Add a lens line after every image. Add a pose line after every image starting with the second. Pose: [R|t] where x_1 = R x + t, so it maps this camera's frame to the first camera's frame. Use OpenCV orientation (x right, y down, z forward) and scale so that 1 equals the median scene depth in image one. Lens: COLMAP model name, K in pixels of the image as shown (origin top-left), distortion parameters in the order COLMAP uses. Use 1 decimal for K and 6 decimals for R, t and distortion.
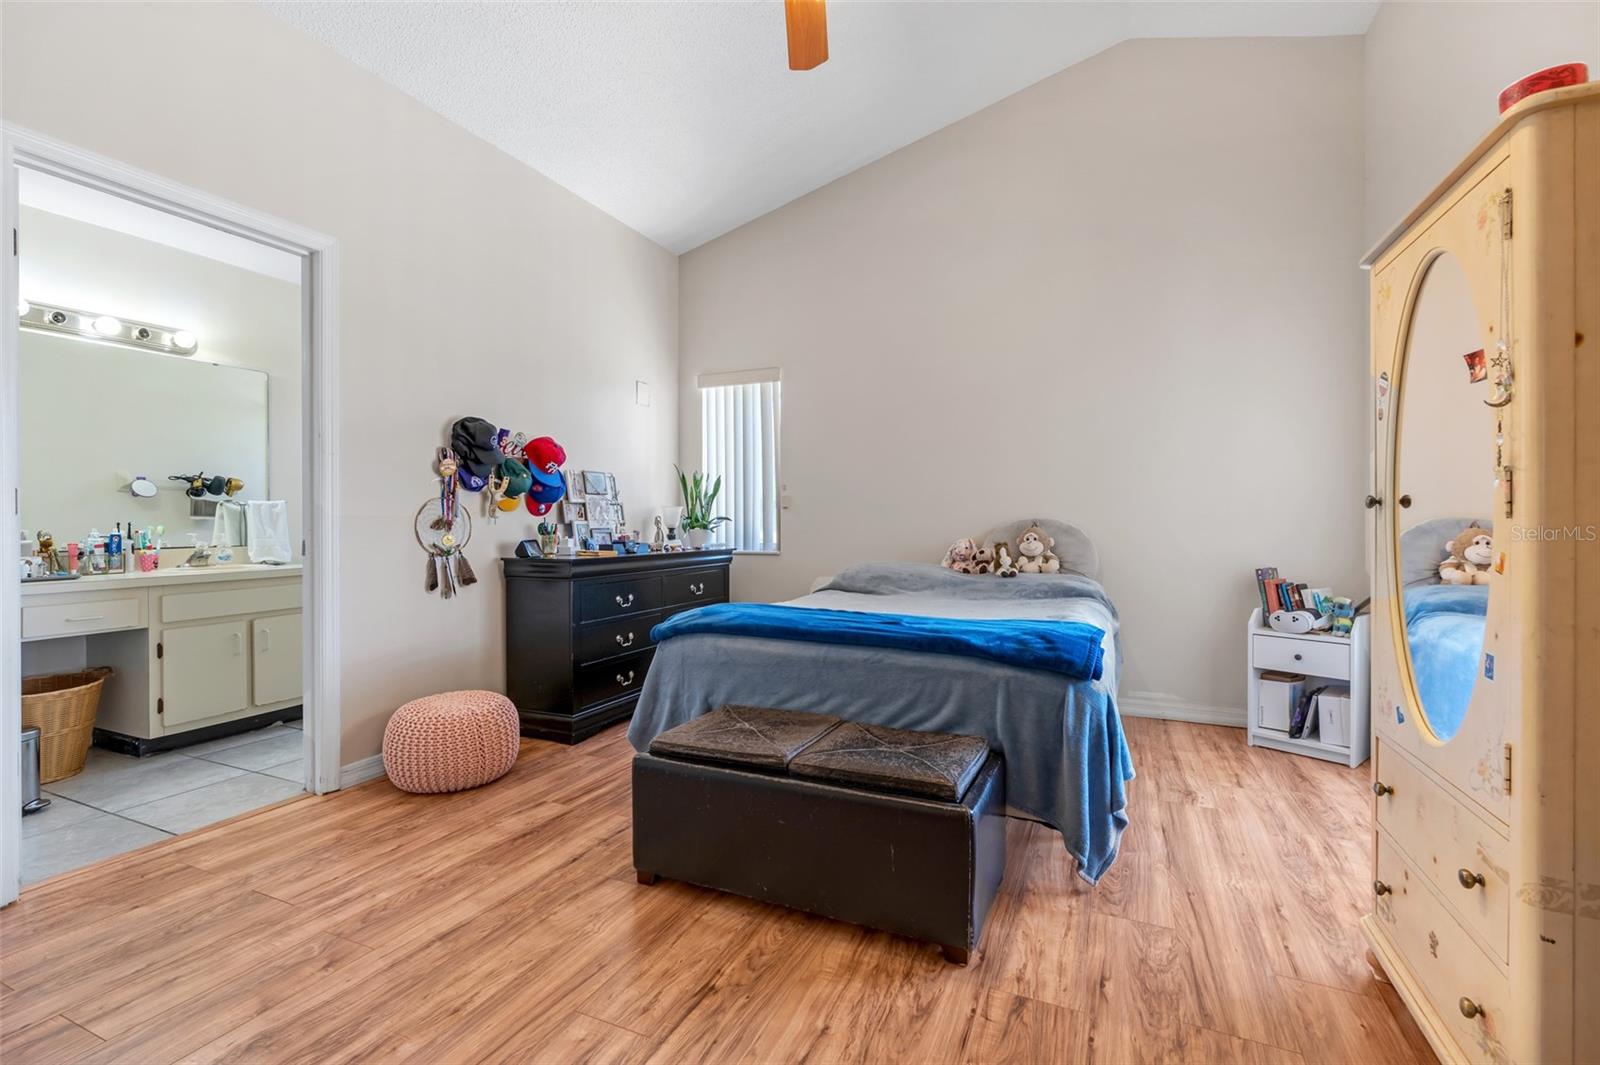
lens RADIAL K [[705.7, 0, 797.2], [0, 705.7, 527.5], [0, 0, 1]] dist [-0.000117, -0.000090]
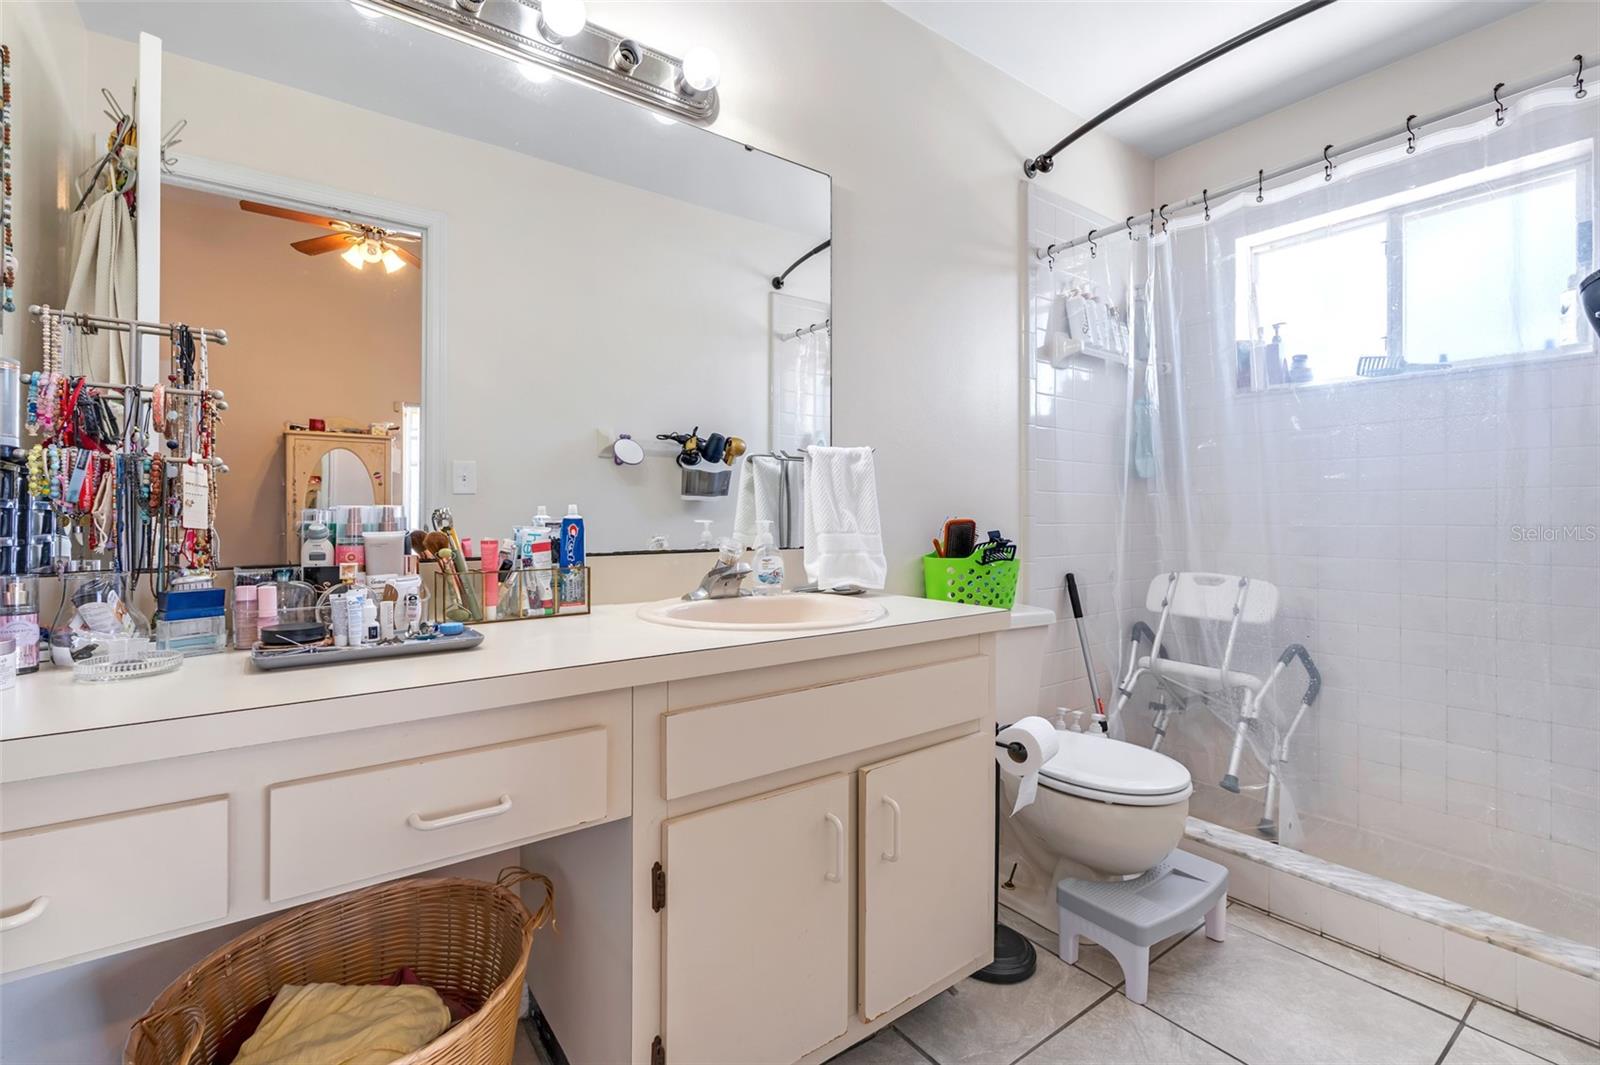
lens RADIAL K [[706.7, 0, 788.1], [0, 706.7, 525.8], [0, 0, 1]] dist [-0.001941, -0.000459]
pose [[0.864761, 0.012278, -0.502034, -0.602527], [-0.011059, 0.999924, 0.005406, 0.009488], [0.502062, 0.000877, 0.864831, 0.653771]]
